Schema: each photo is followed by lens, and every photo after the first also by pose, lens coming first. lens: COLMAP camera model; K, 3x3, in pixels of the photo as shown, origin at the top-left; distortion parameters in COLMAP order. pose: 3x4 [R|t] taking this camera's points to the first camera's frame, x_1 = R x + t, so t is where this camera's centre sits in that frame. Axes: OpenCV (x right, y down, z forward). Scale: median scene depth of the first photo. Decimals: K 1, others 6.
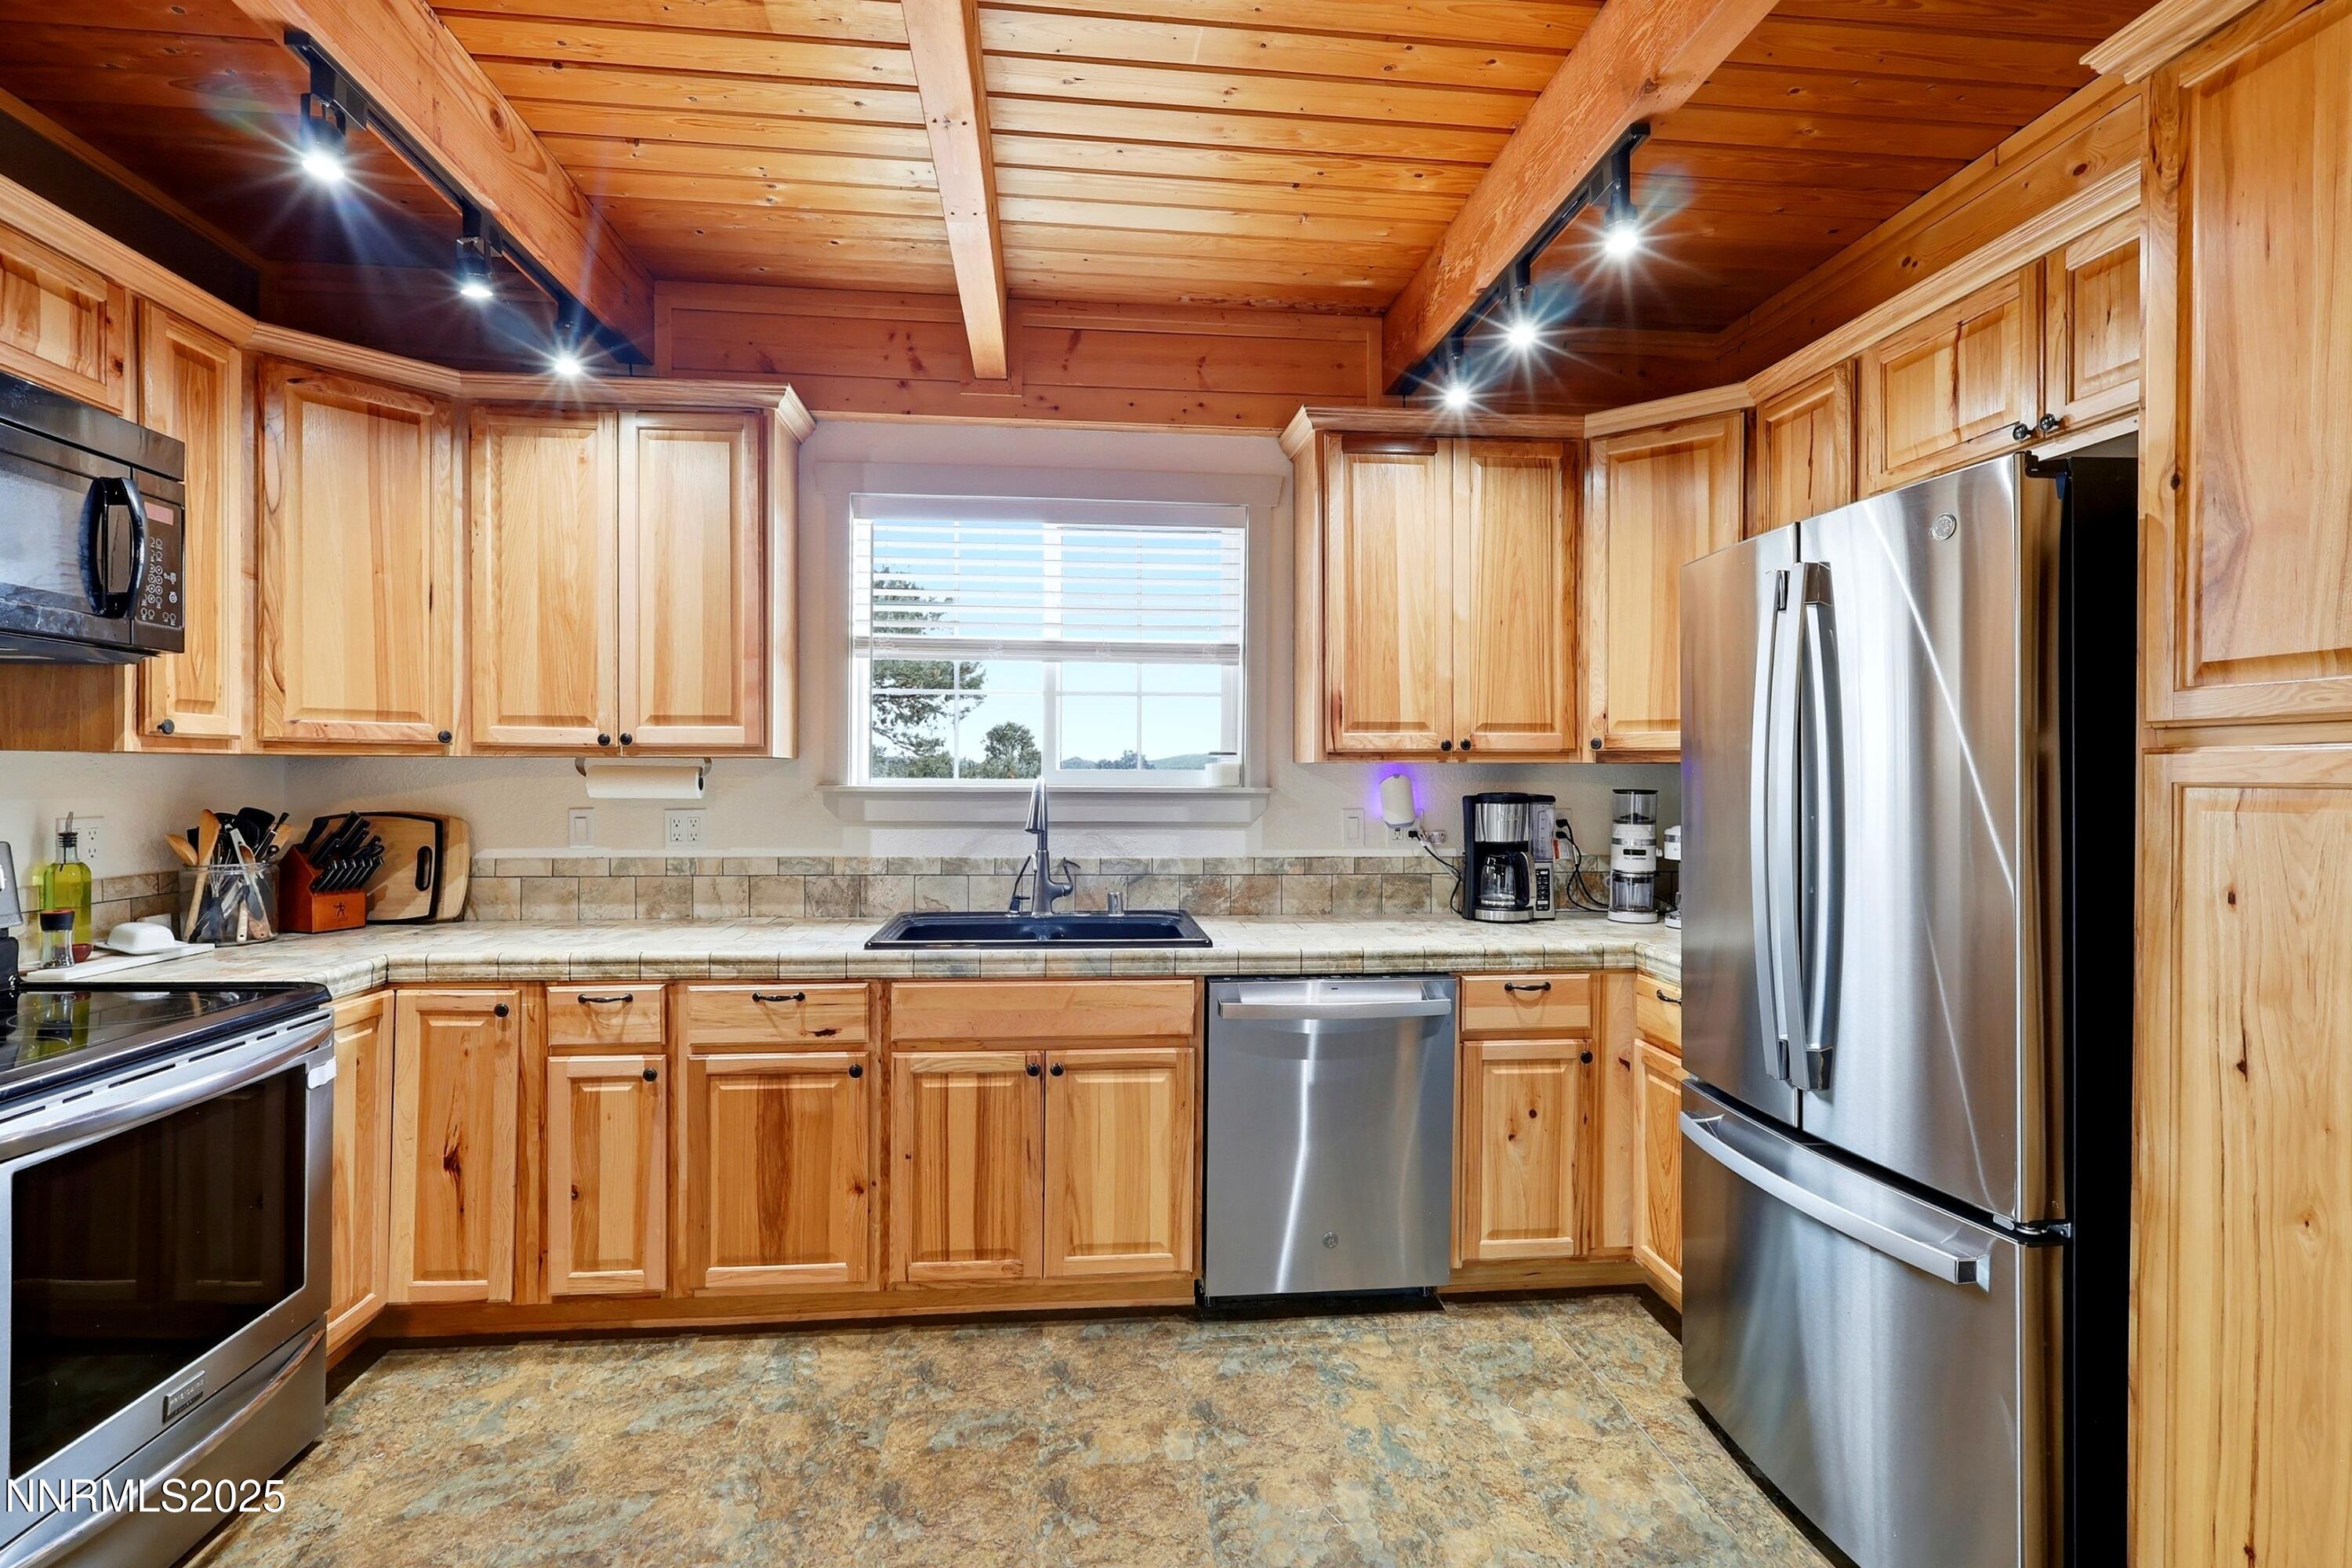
lens RADIAL K [[1099.9, 0, 1169.2], [0, 1099.9, 781.9], [0, 0, 1]] dist [-0.005769, 0.000823]
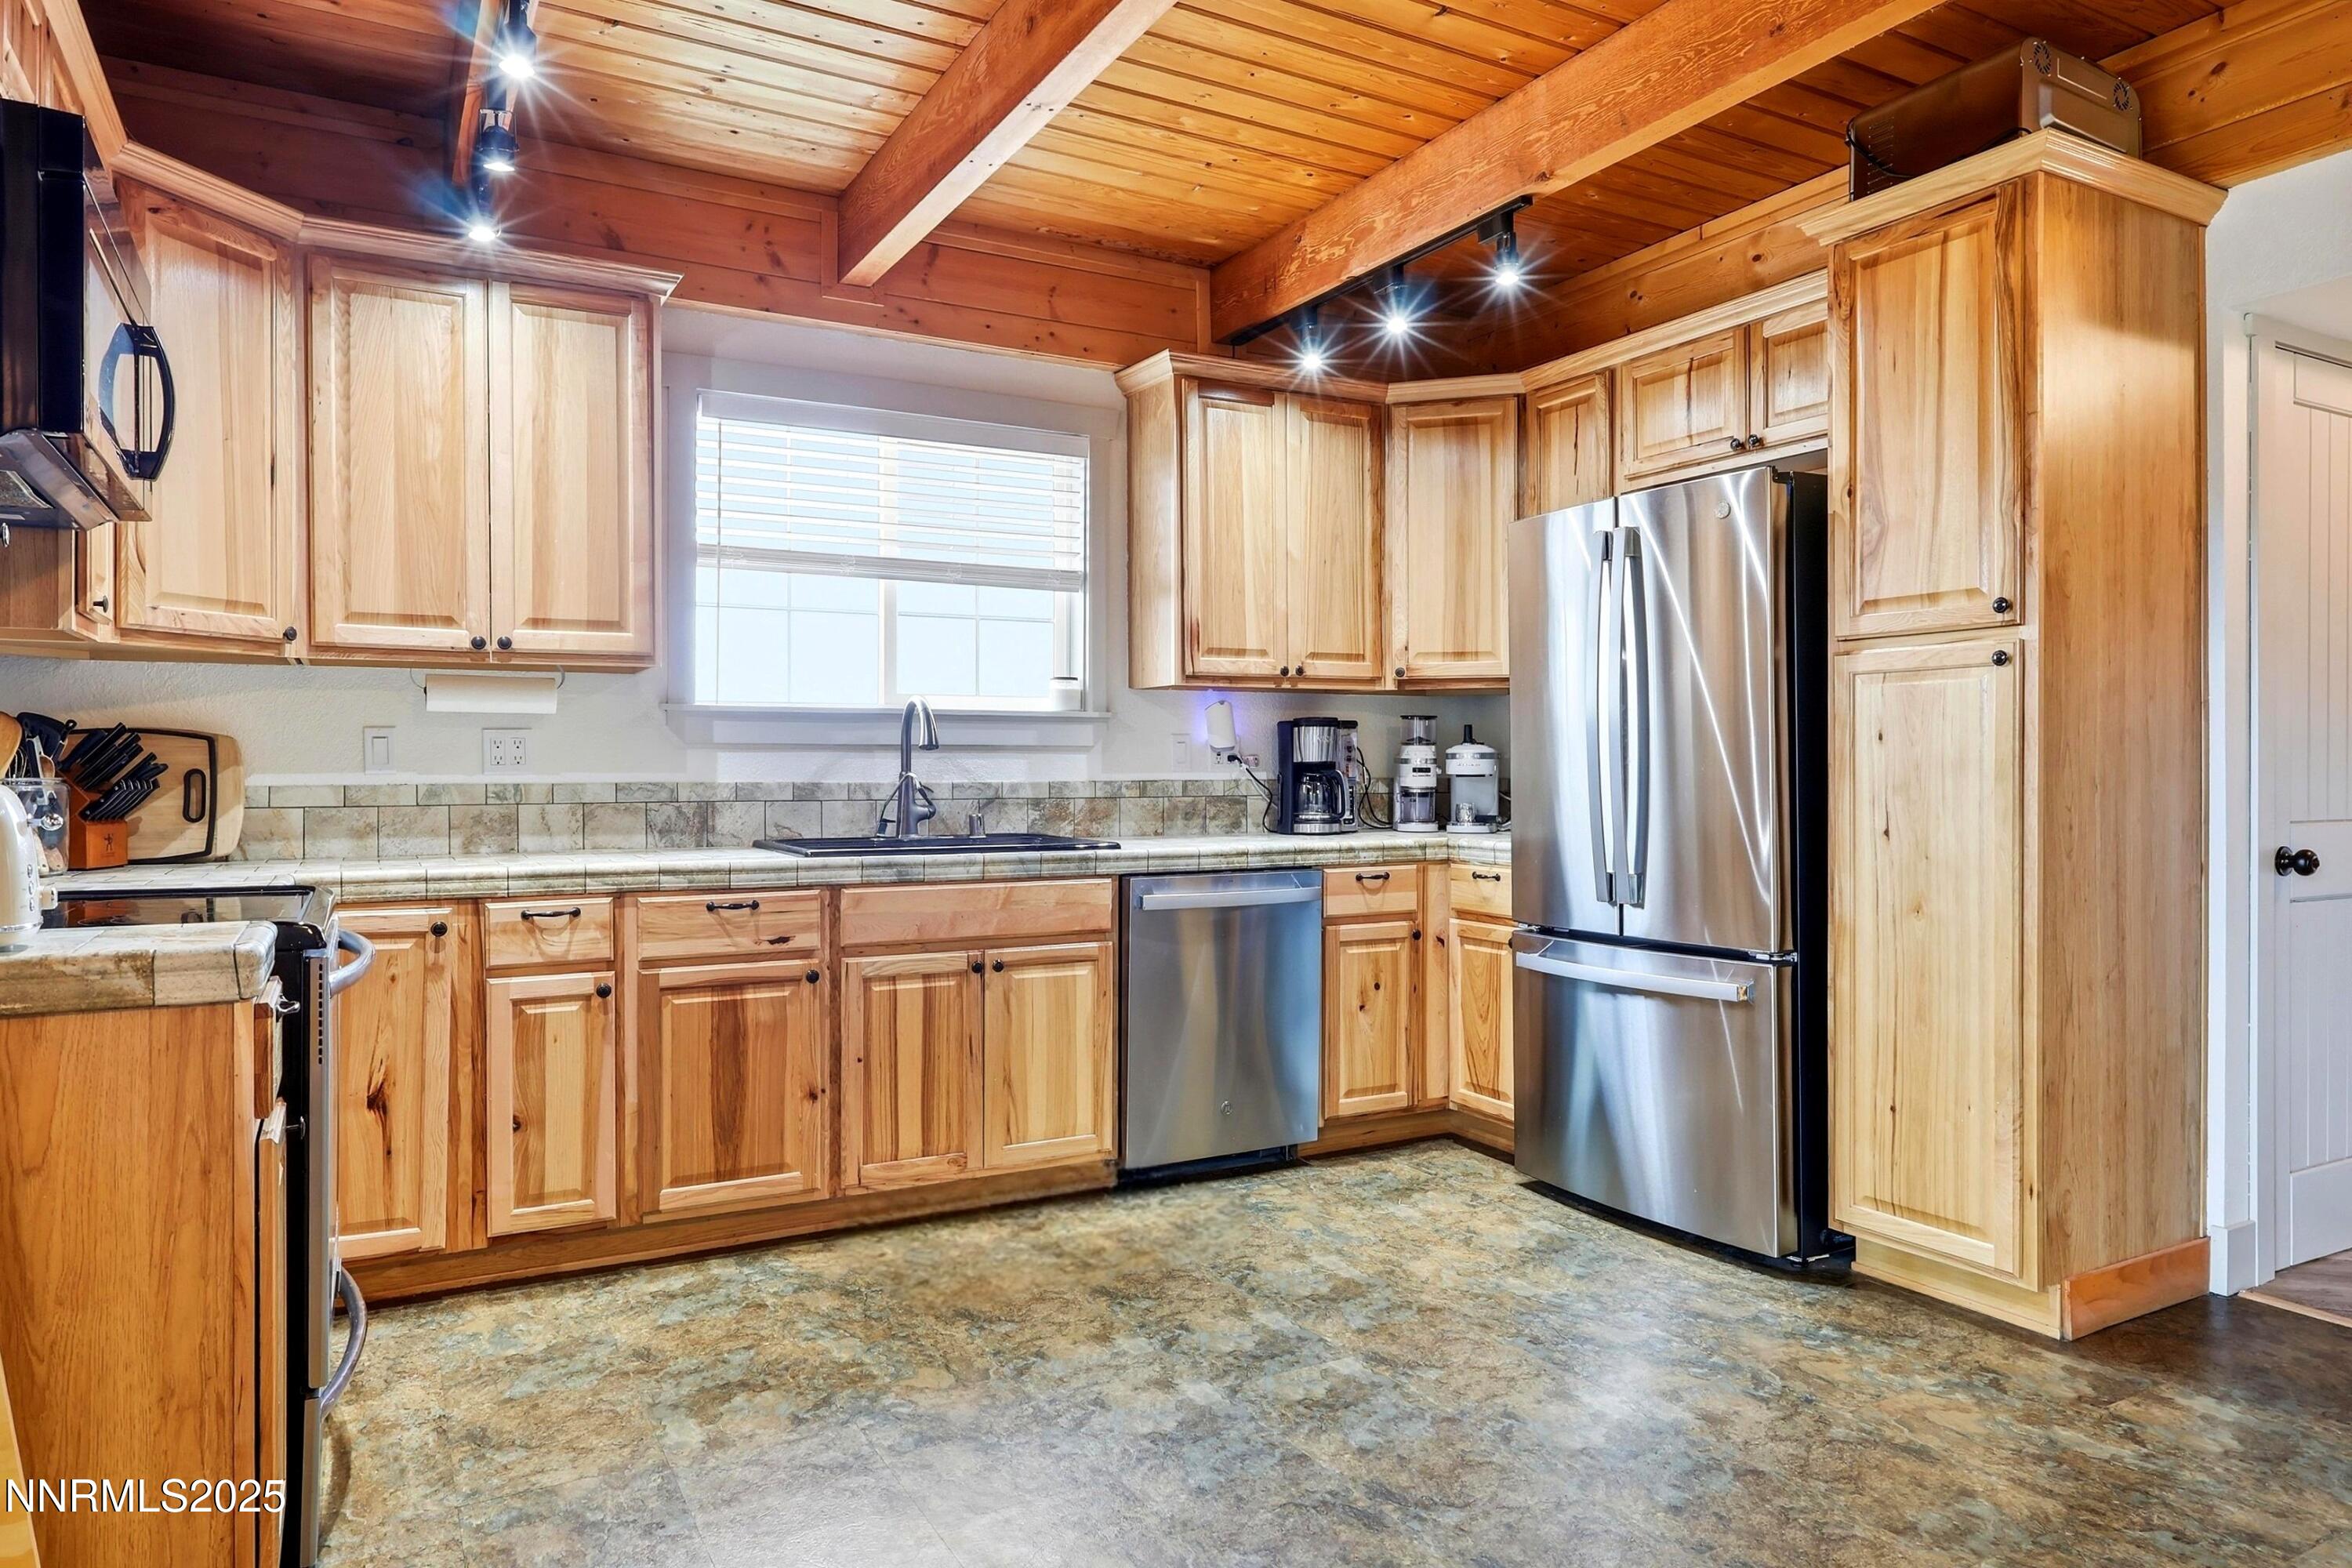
lens RADIAL K [[1465.0, 0, 1169.4], [0, 1465.0, 776.0], [0, 0, 1]] dist [-0.008888, 0.000745]
pose [[0.918004, -0.008965, 0.396469, -0.499653], [0.009383, 0.999956, 0.000885, 0.079525], [-0.396459, 0.002908, 0.918048, -0.345356]]
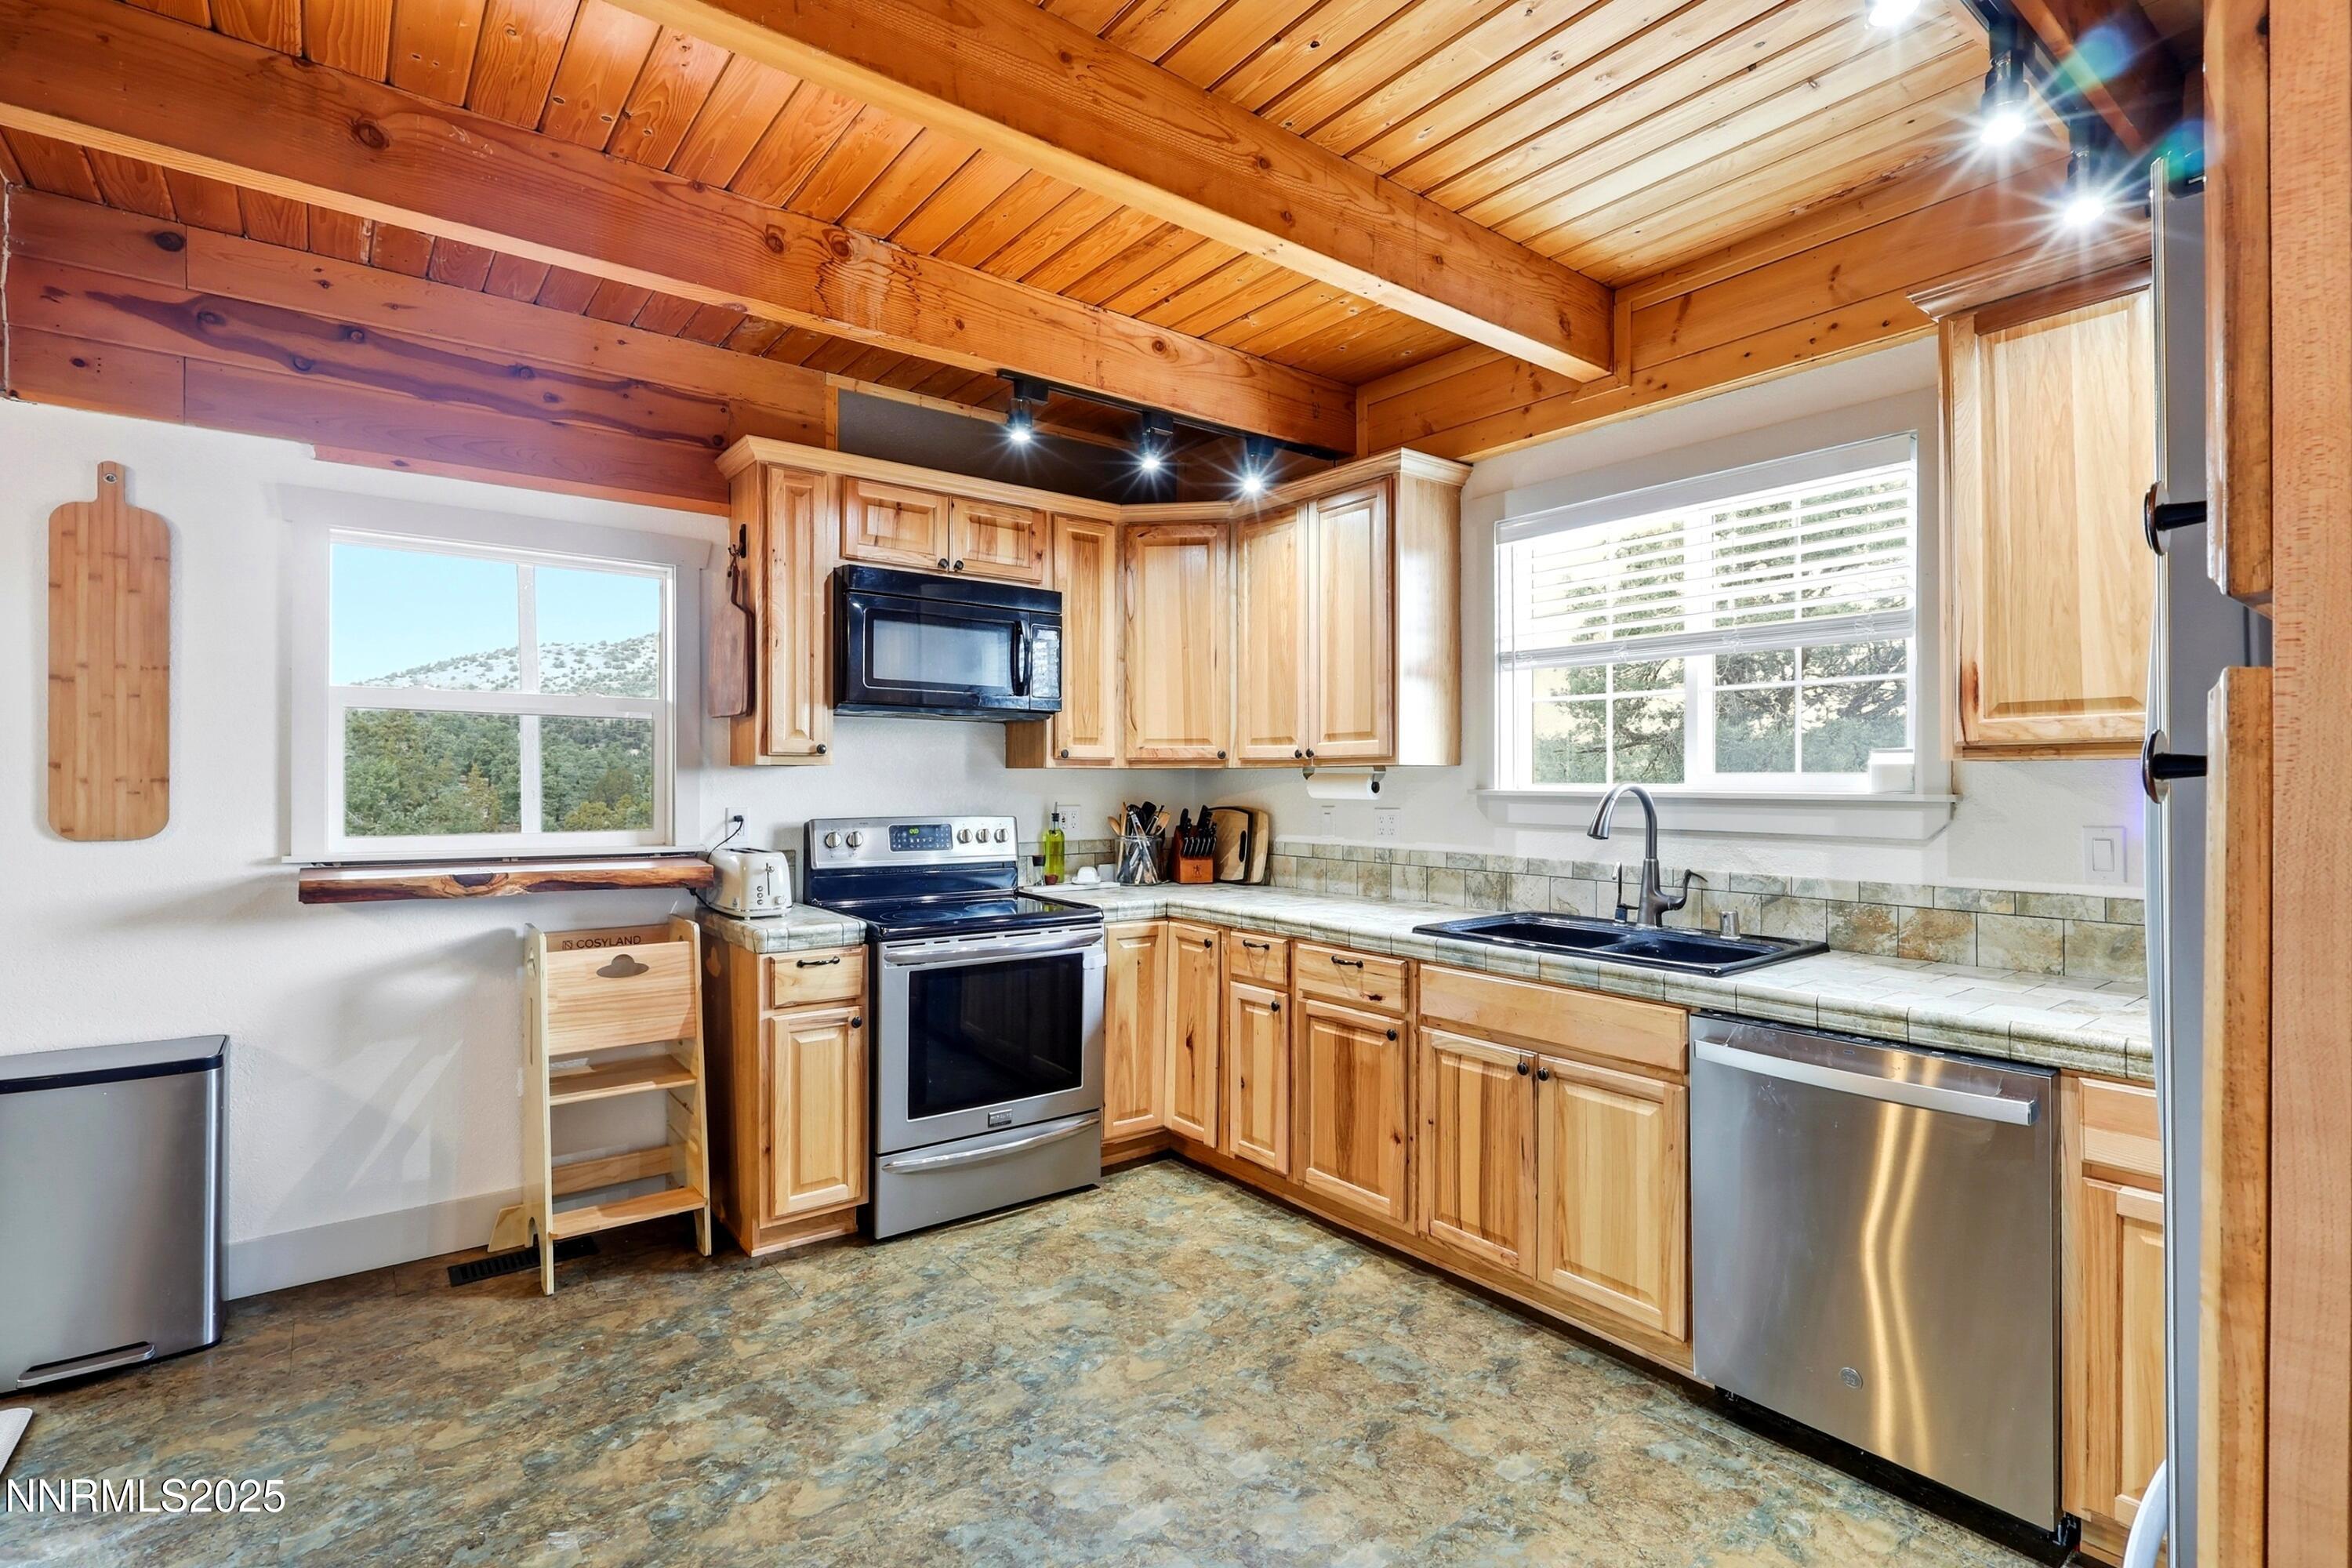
lens RADIAL K [[1099.9, 0, 1164.1], [0, 1099.9, 779.4], [0, 0, 1]] dist [-0.005769, 0.000823]
pose [[0.519590, -0.004630, -0.854403, 0.565107], [-0.004314, 0.999958, -0.008042, 0.003852], [0.854405, 0.007865, 0.519548, 0.185281]]
